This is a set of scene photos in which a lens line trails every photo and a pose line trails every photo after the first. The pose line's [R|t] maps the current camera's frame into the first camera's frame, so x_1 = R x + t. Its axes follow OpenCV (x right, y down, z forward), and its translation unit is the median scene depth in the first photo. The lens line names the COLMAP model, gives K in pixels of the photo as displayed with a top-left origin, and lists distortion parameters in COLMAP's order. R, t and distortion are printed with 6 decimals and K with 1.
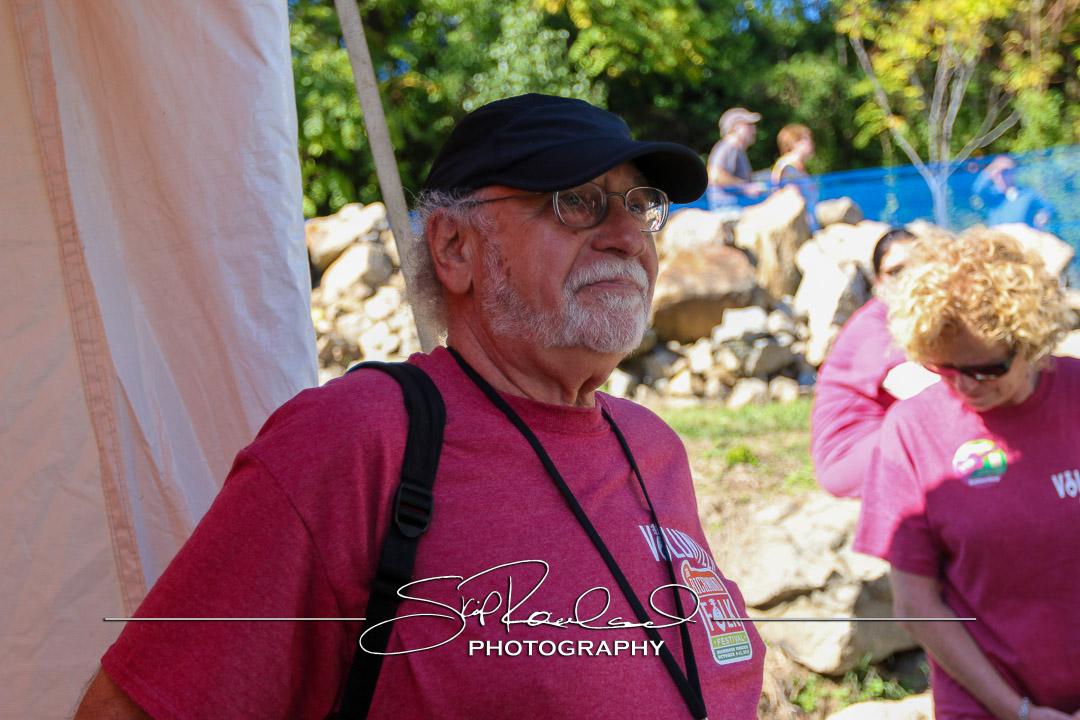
lens RADIAL K [[1544.2, 0, 540.0], [0, 1544.2, 360.0], [0, 0, 1]] dist [-0.168780, -0.004470]
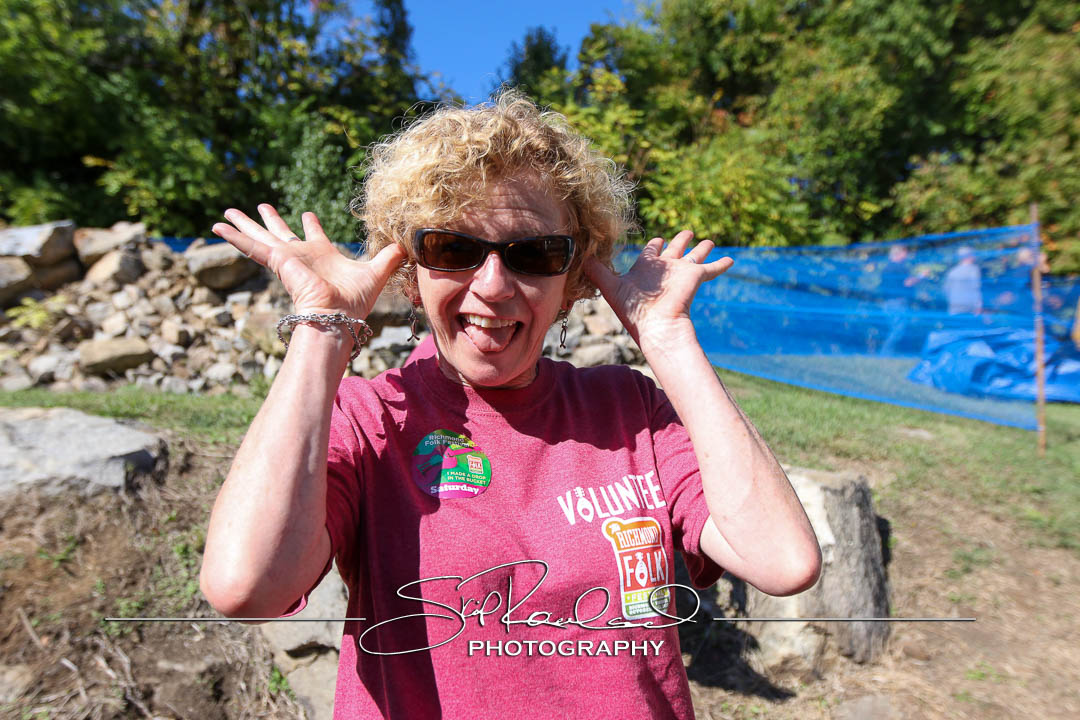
lens RADIAL K [[796.9, 0, 540.0], [0, 796.9, 360.0], [0, 0, 1]] dist [-0.000342, 0.000097]
pose [[0.969013, 0.084081, 0.232259, 0.079377], [-0.084619, 0.996384, -0.007666, -0.008146], [-0.232064, -0.012225, 0.972624, 0.259360]]
